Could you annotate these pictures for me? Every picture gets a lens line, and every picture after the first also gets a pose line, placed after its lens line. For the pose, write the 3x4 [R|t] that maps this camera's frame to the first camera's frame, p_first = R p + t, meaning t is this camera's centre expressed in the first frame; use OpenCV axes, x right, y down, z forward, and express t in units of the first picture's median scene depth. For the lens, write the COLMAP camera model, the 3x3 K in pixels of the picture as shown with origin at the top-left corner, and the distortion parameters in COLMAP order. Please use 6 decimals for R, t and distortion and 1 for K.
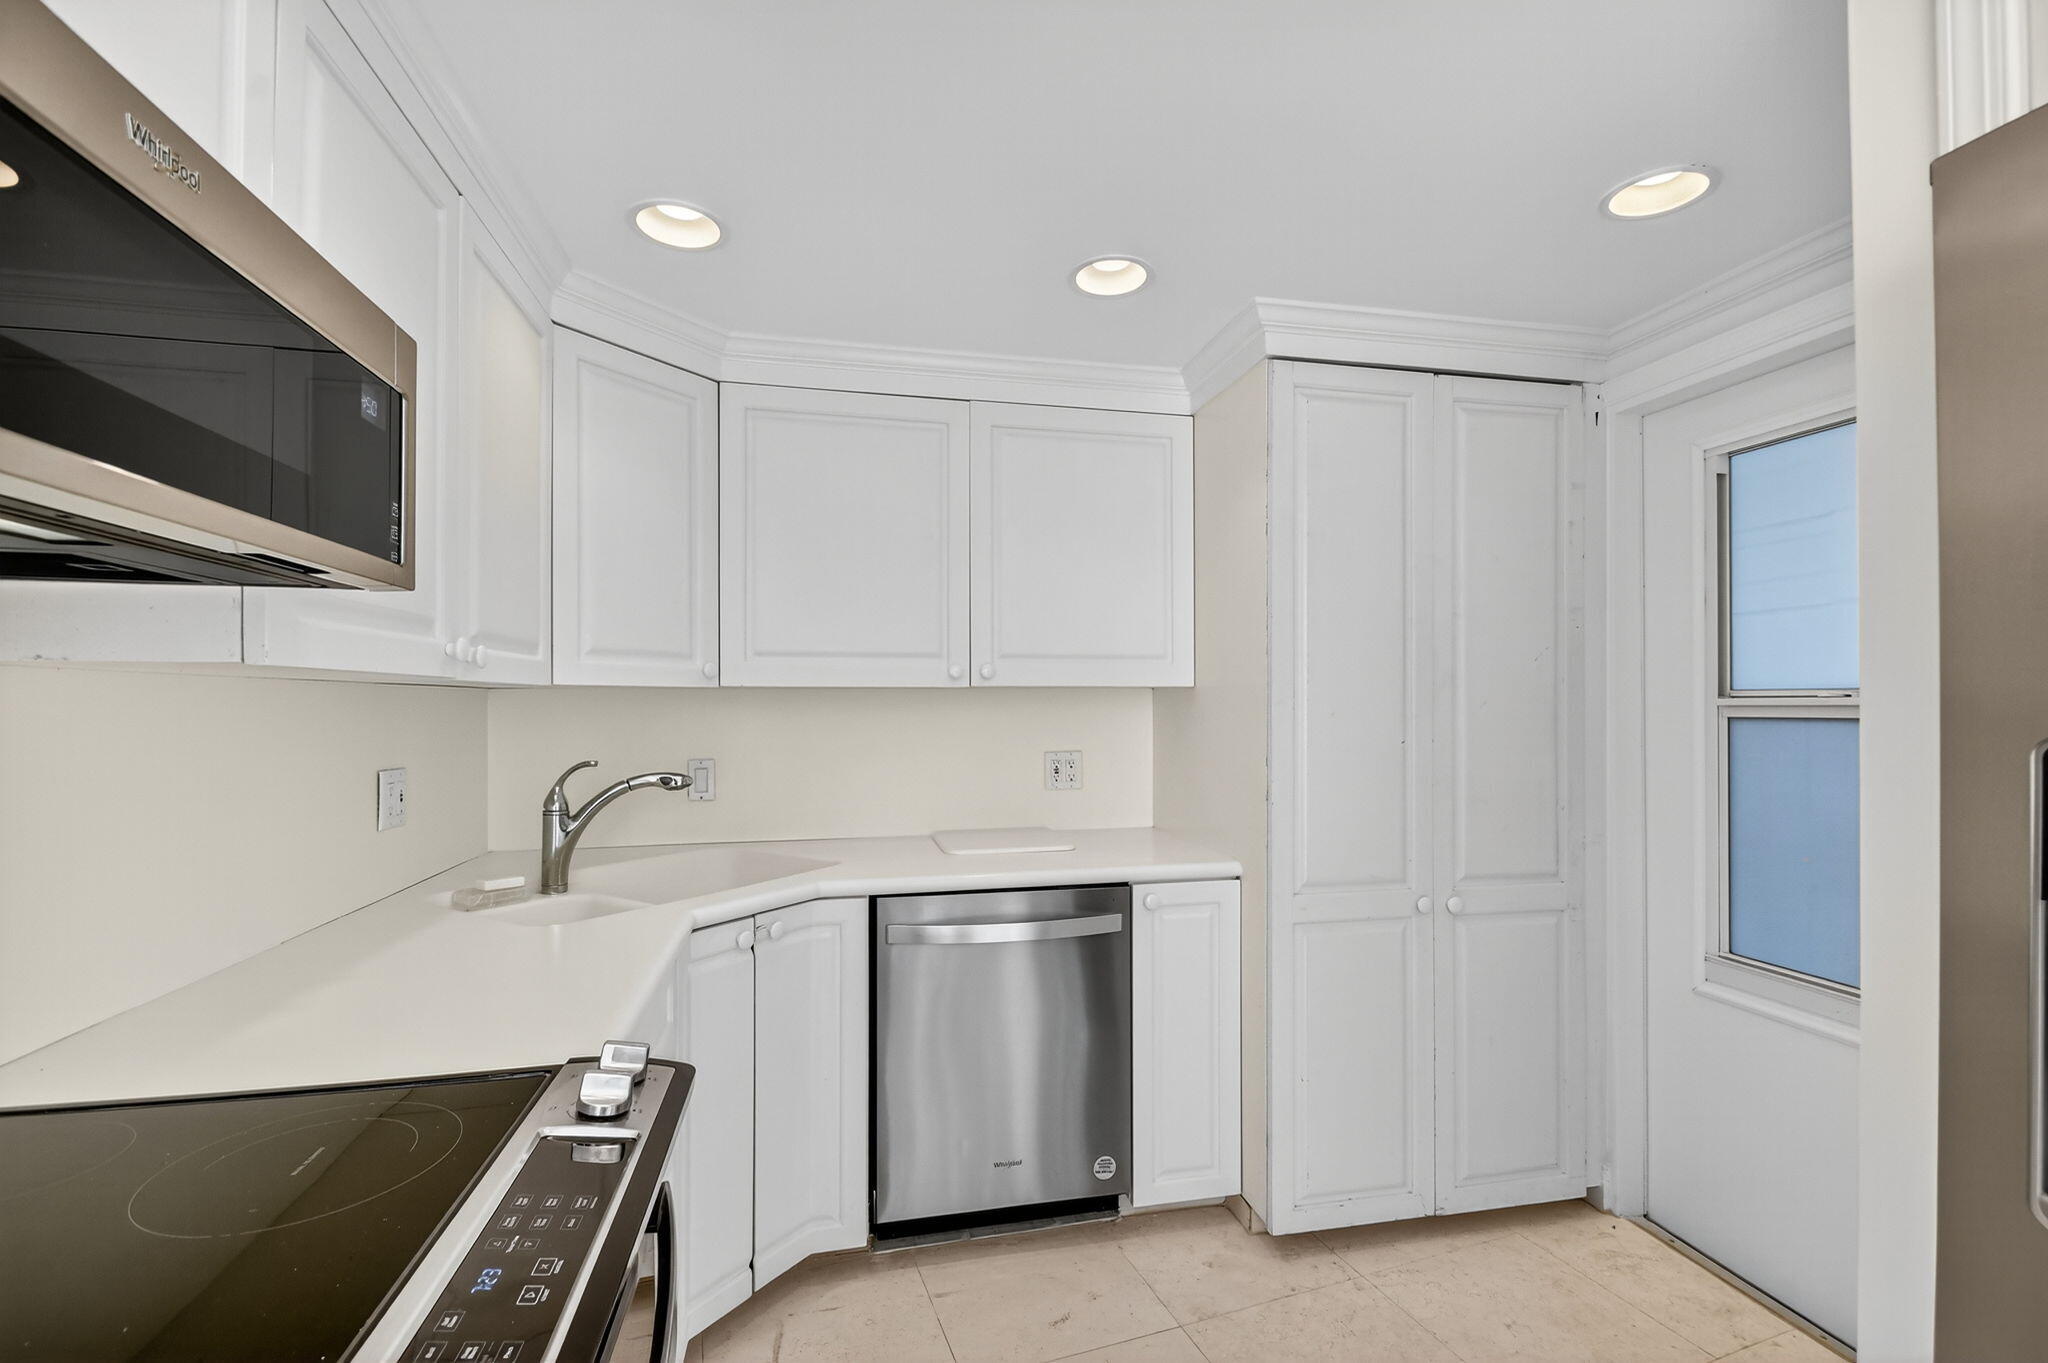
lens RADIAL K [[903.4, 0, 1031.5], [0, 903.4, 700.0], [0, 0, 1]] dist [0.016615, -0.001355]
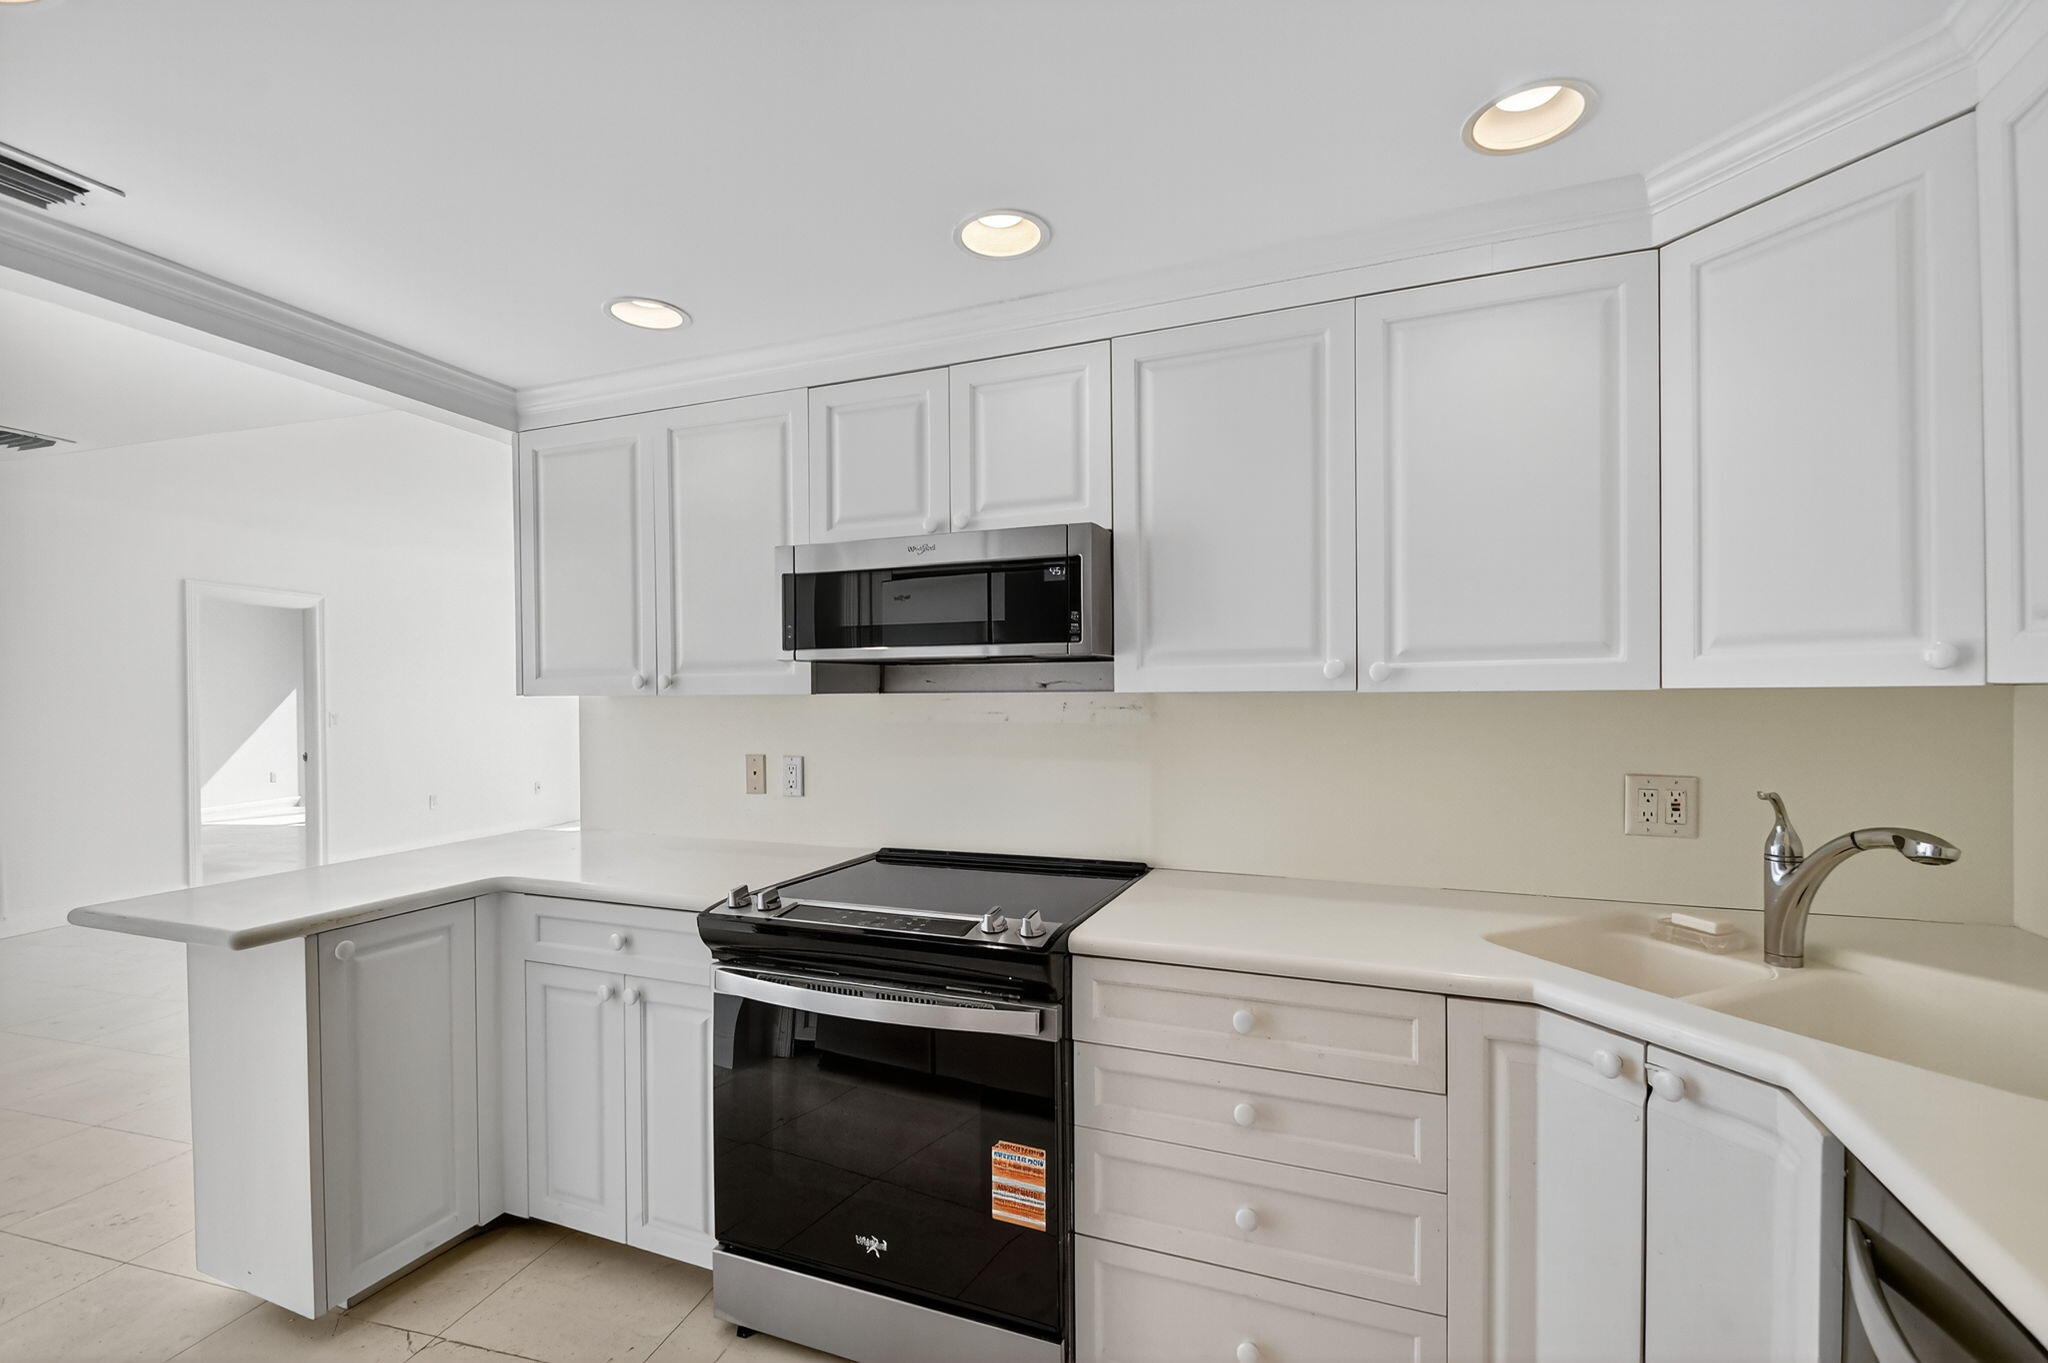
lens RADIAL K [[903.4, 0, 1023.8], [0, 903.4, 692.4], [0, 0, 1]] dist [0.016615, -0.001355]
pose [[-0.563969, -0.001126, -0.825795, 0.446172], [0.007496, 0.999951, -0.006483, -0.011295], [0.825762, -0.009846, -0.563933, 0.912554]]
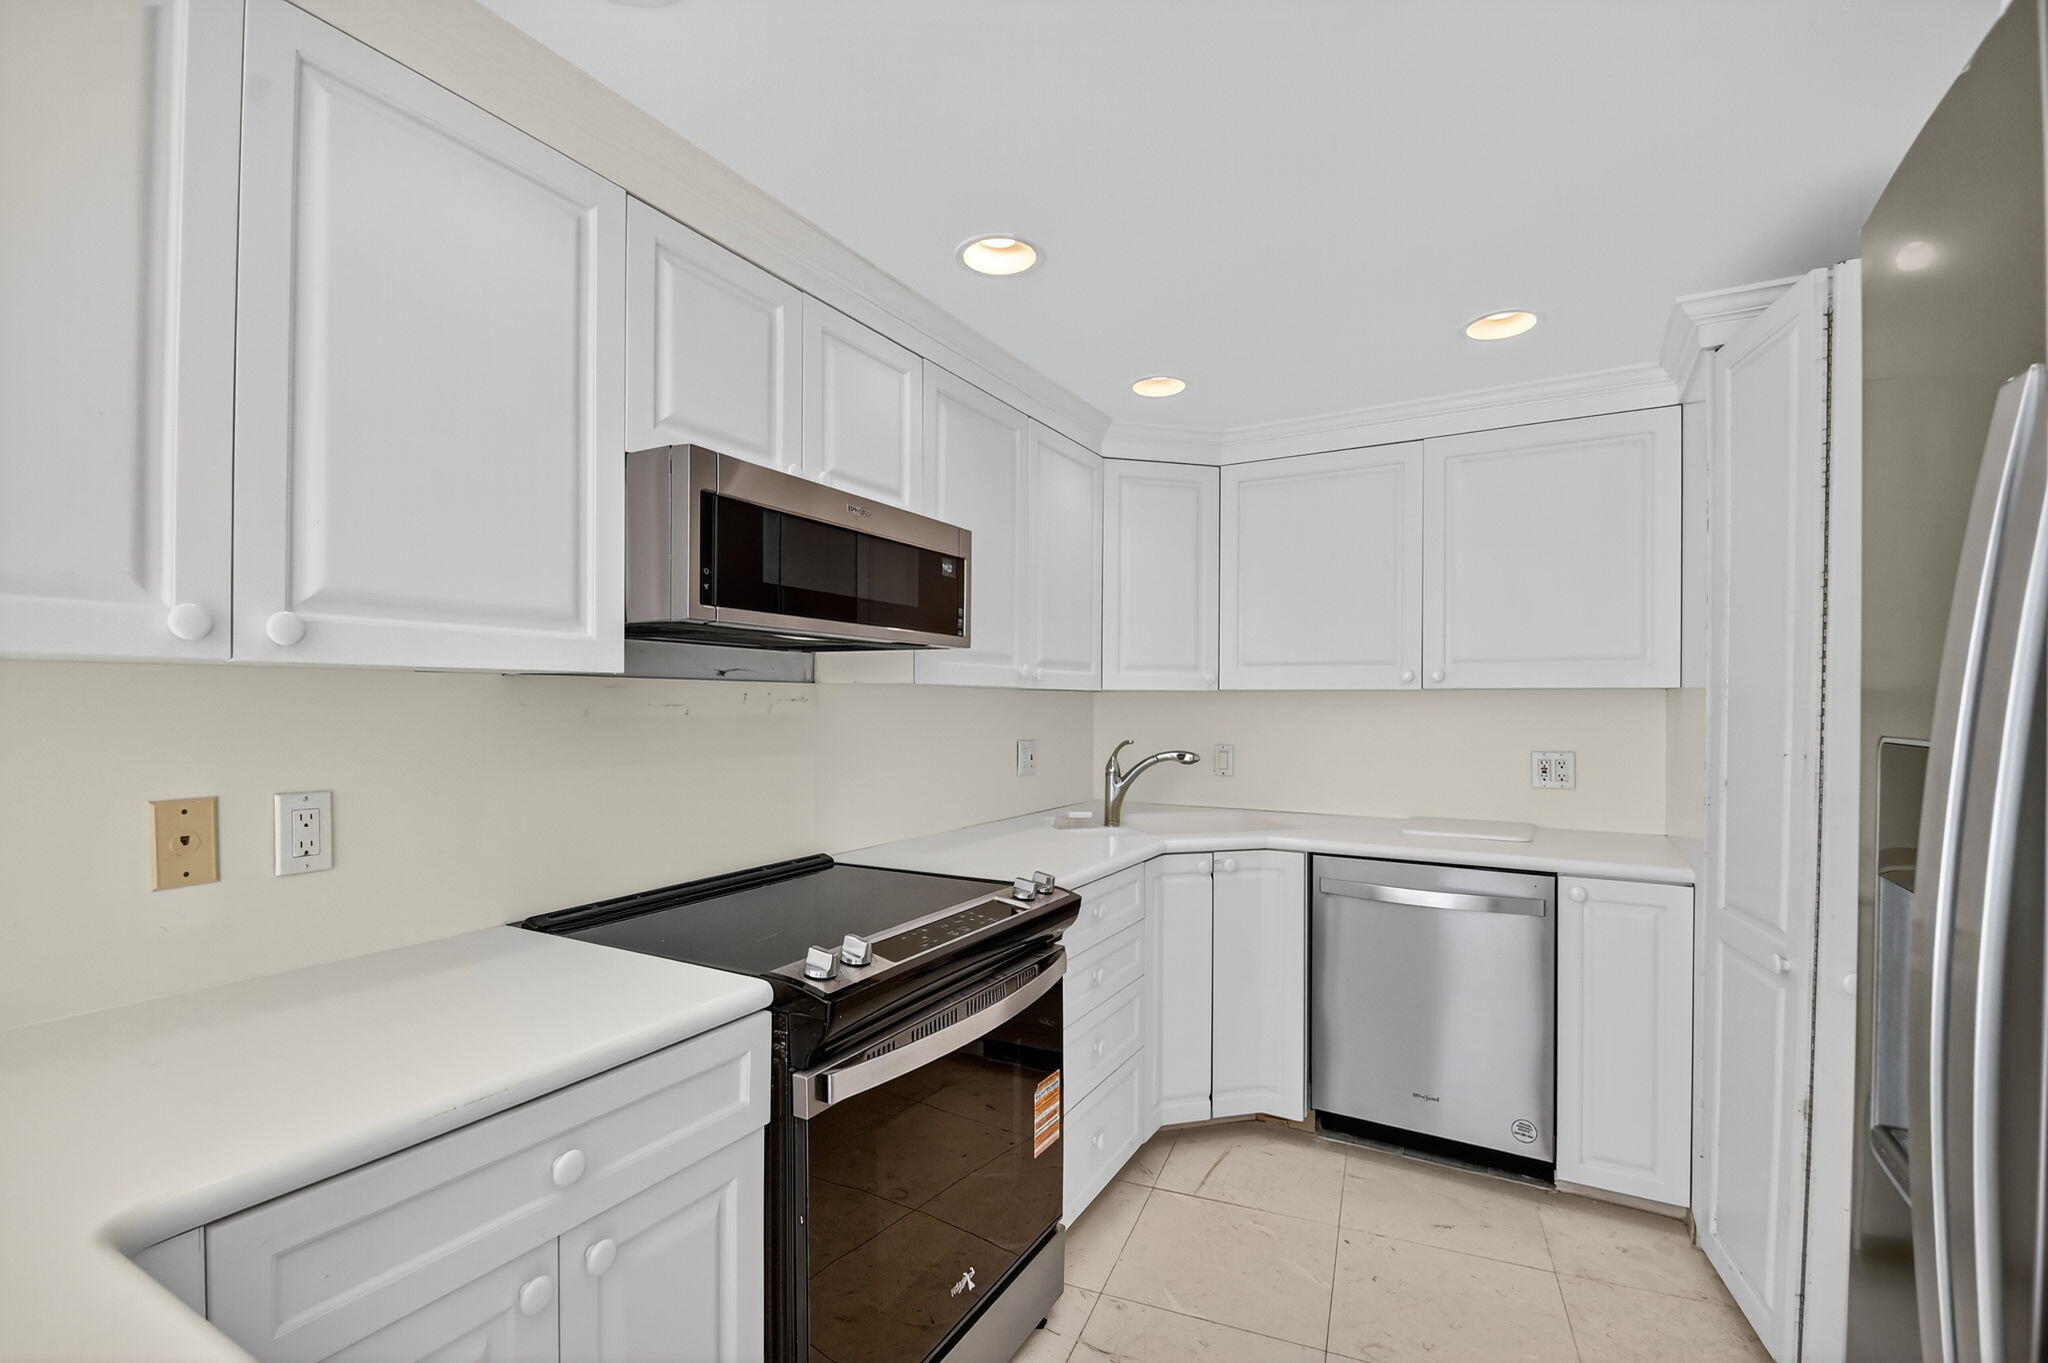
lens RADIAL K [[903.4, 0, 1029.5], [0, 903.4, 696.9], [0, 0, 1]] dist [0.016615, -0.001355]
pose [[0.742460, -0.000158, -0.669890, 0.388184], [-0.003229, 0.999988, -0.003814, 0.001598], [0.669882, 0.004995, 0.742450, -0.219461]]
